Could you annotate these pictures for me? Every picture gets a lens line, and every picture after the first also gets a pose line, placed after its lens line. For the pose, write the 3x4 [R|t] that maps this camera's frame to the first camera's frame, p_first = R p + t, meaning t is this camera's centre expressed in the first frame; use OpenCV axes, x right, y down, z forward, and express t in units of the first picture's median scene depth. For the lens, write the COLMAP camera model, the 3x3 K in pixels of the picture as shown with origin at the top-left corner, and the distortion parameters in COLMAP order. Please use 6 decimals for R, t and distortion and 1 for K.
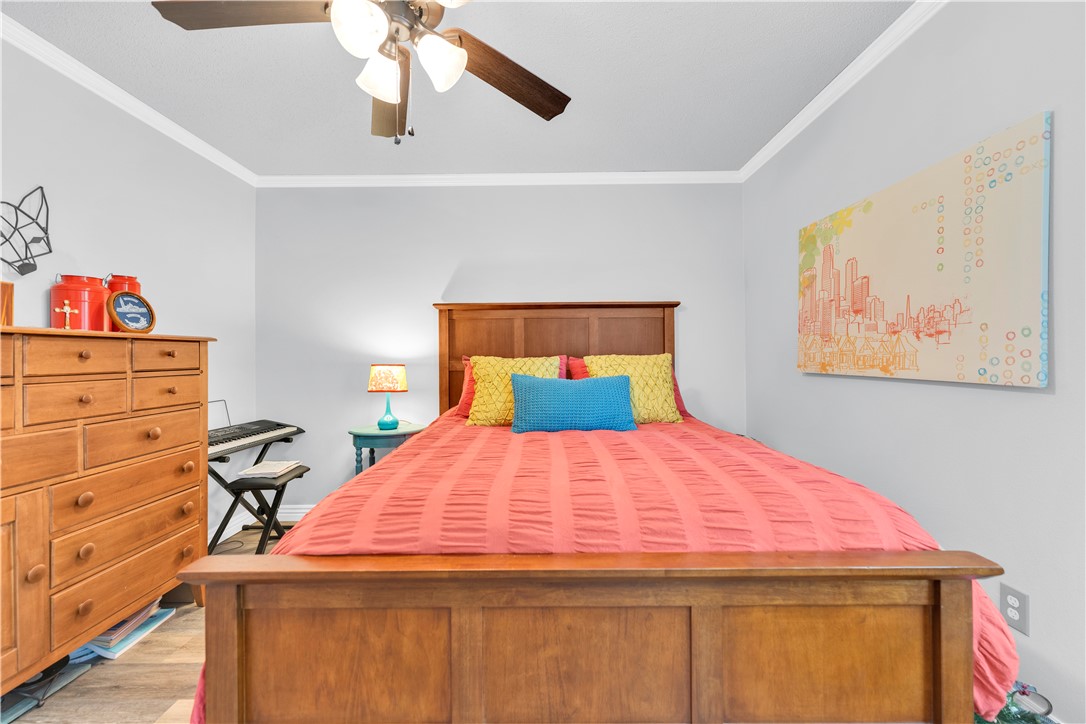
lens RADIAL K [[443.0, 0, 541.5], [0, 443.0, 353.4], [0, 0, 1]] dist [0.001907, 0.000318]
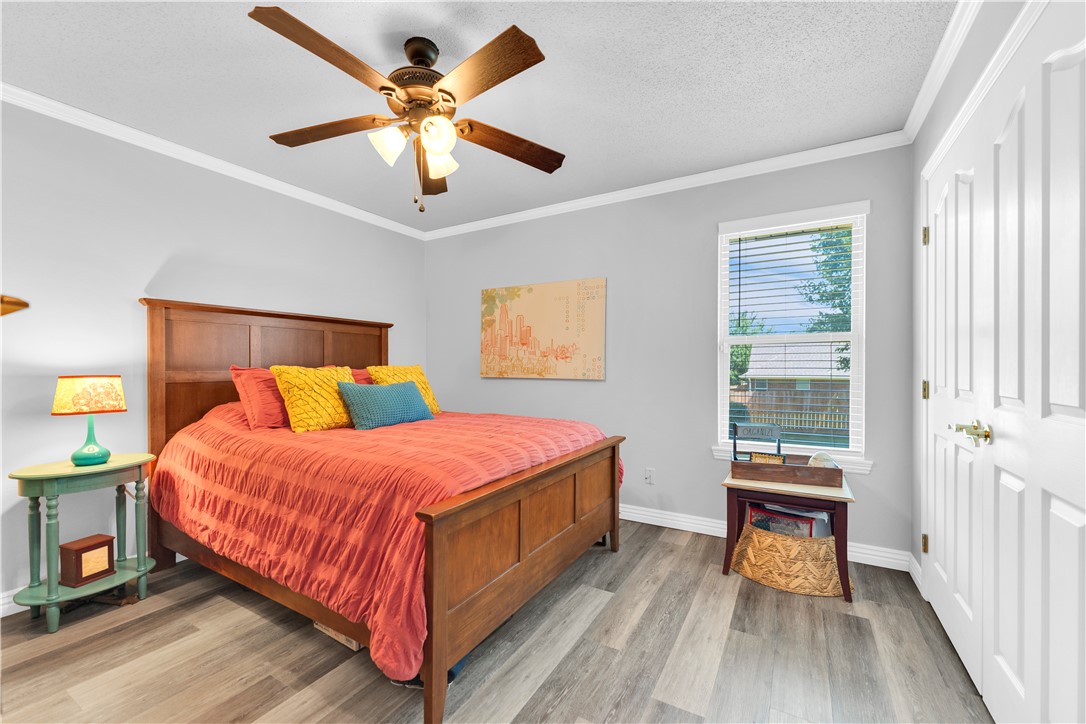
lens RADIAL K [[443.0, 0, 541.1], [0, 443.0, 370.1], [0, 0, 1]] dist [0.001907, 0.000318]
pose [[0.498217, 0.000461, 0.867052, -0.809358], [-0.011786, 0.999911, 0.006241, 0.003642], [-0.866972, -0.013328, 0.498178, -0.004802]]
